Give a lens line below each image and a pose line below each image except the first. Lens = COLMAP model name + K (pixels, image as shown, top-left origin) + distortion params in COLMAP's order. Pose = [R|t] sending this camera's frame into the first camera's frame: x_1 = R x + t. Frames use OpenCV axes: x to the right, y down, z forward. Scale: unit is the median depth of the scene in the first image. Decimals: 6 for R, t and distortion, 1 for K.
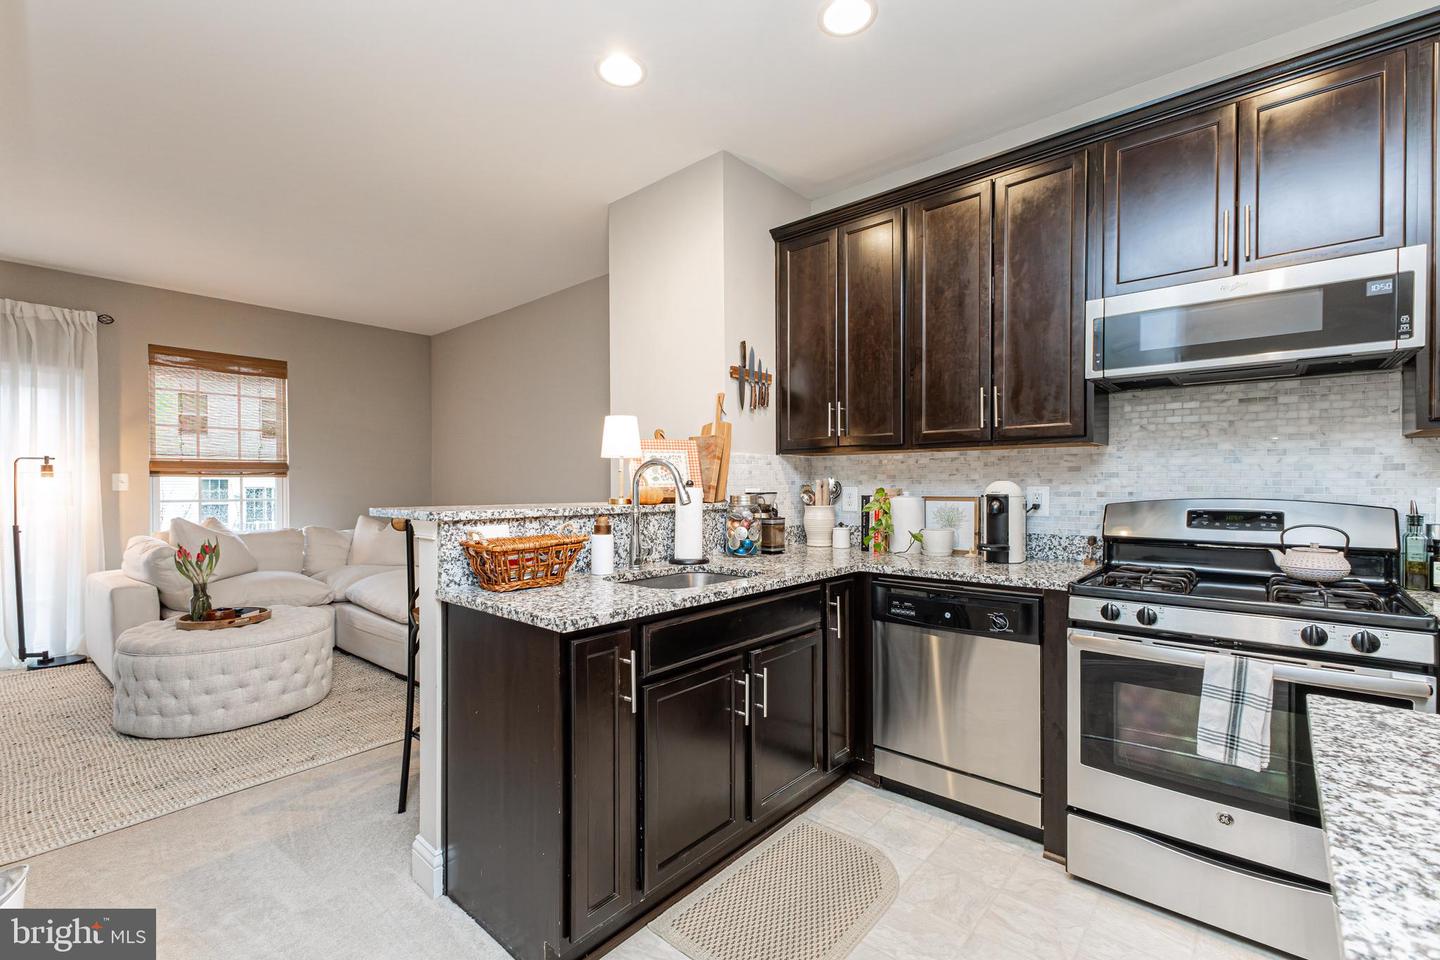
lens RADIAL K [[636.7, 0, 738.8], [0, 636.7, 483.7], [0, 0, 1]] dist [0.001280, -0.000283]
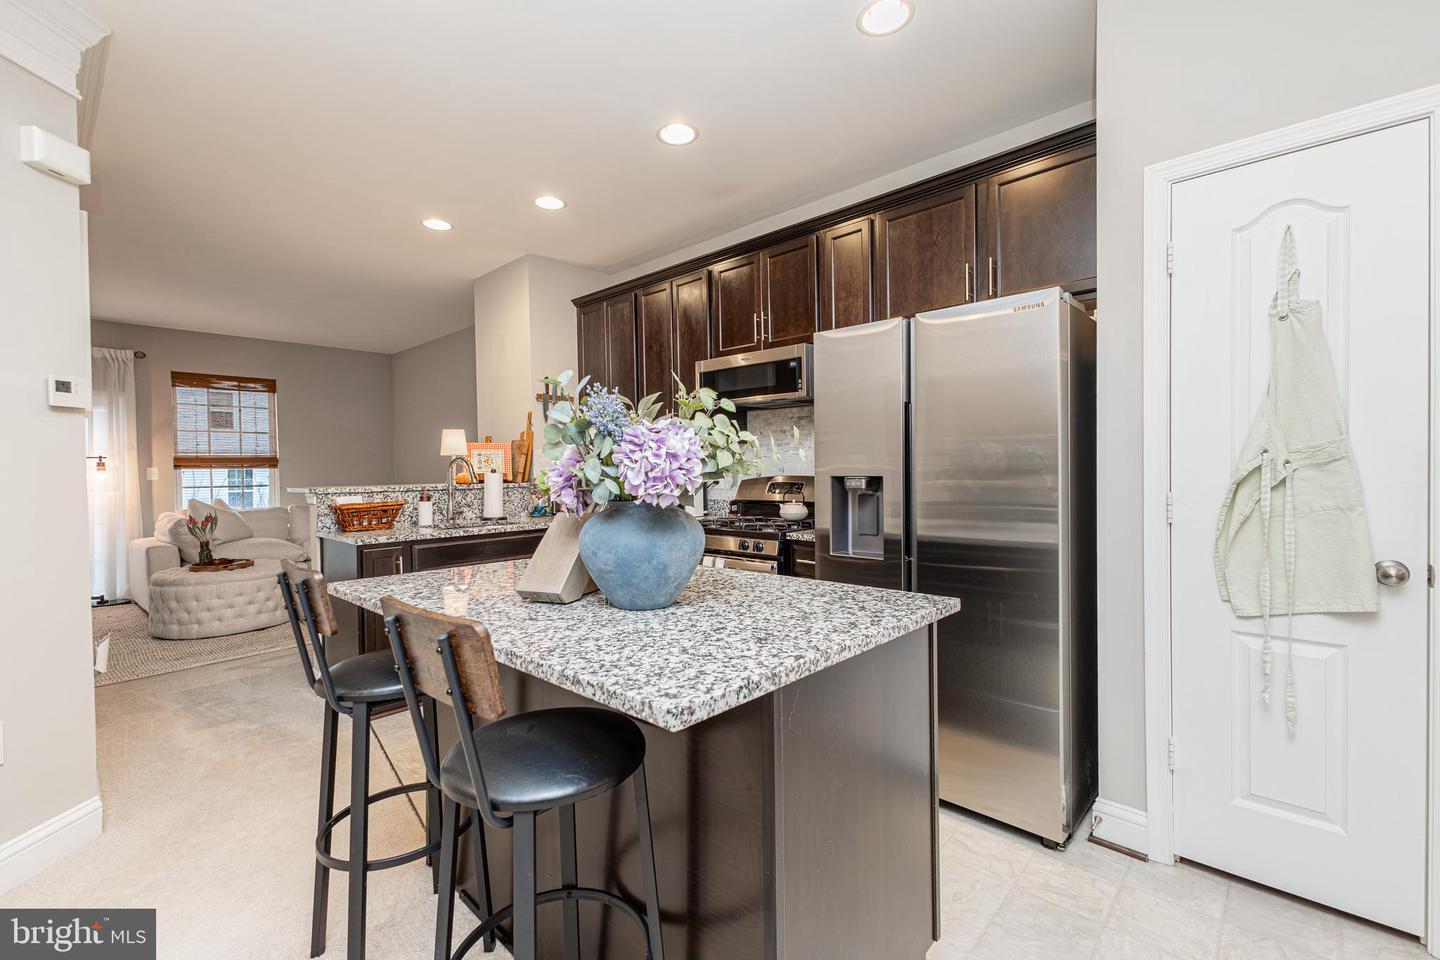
lens RADIAL K [[620.4, 0, 731.7], [0, 620.4, 470.9], [0, 0, 1]] dist [-0.000169, -0.000139]
pose [[0.999638, -0.012596, -0.023786, 0.452230], [0.012749, 0.999899, 0.006287, -0.001874], [0.023704, -0.006587, 0.999697, -0.447947]]
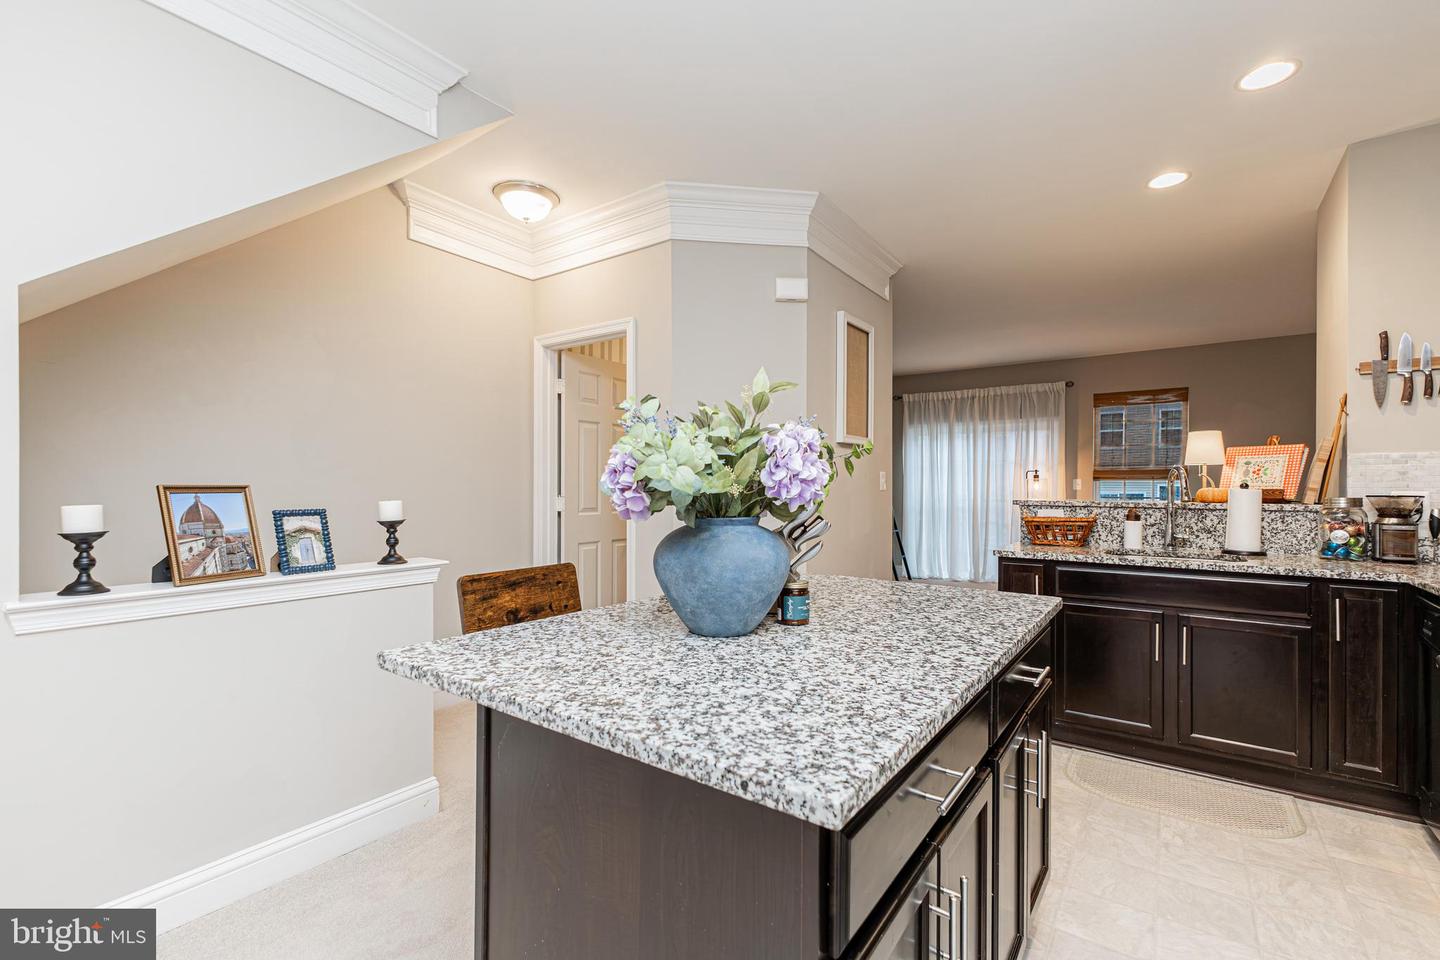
lens RADIAL K [[634.1, 0, 720.0], [0, 634.1, 480.0], [0, 0, 1]] dist [0.012190, 0.000220]
pose [[0.088552, -0.007667, -0.996042, 0.798781], [-0.000999, 0.999969, -0.007786, -0.000452], [0.996071, 0.001684, 0.088542, -0.042575]]
